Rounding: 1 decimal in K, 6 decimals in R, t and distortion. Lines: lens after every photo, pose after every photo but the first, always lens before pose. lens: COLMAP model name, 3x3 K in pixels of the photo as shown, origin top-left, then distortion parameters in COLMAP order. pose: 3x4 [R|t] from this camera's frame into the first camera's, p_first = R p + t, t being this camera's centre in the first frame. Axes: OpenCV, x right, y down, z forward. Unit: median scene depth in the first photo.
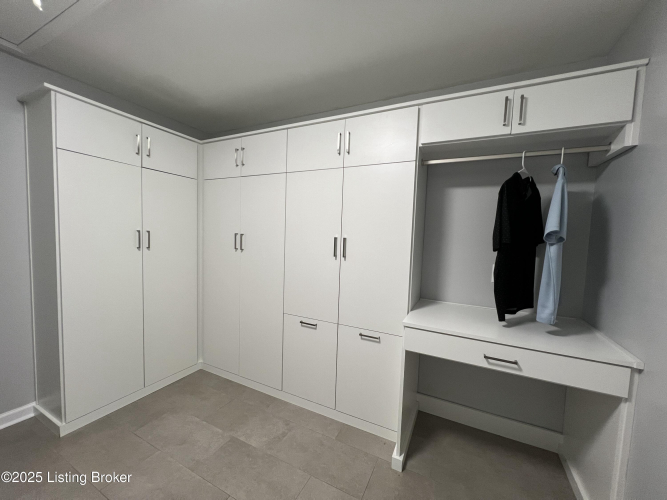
lens RADIAL K [[267.5, 0, 332.0], [0, 267.5, 251.2], [0, 0, 1]] dist [0.000448, -0.000314]
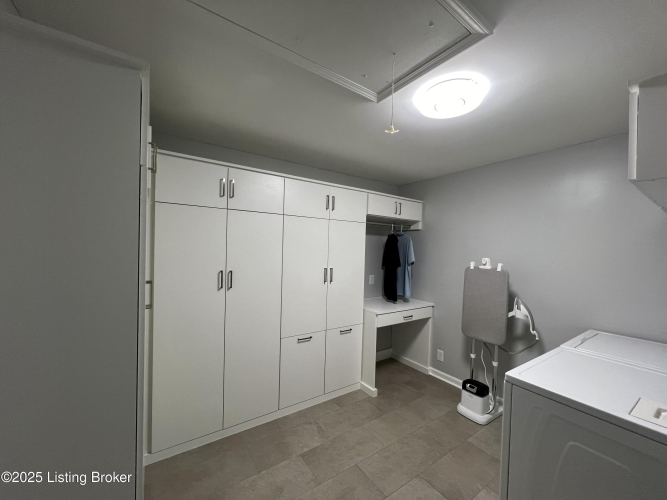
lens RADIAL K [[267.5, 0, 330.6], [0, 267.5, 251.7], [0, 0, 1]] dist [0.000448, -0.000314]
pose [[0.482268, -0.033907, 0.875367, -1.273351], [0.043524, 0.998944, 0.014715, -0.168556], [-0.874942, 0.031003, 0.483235, 0.322983]]
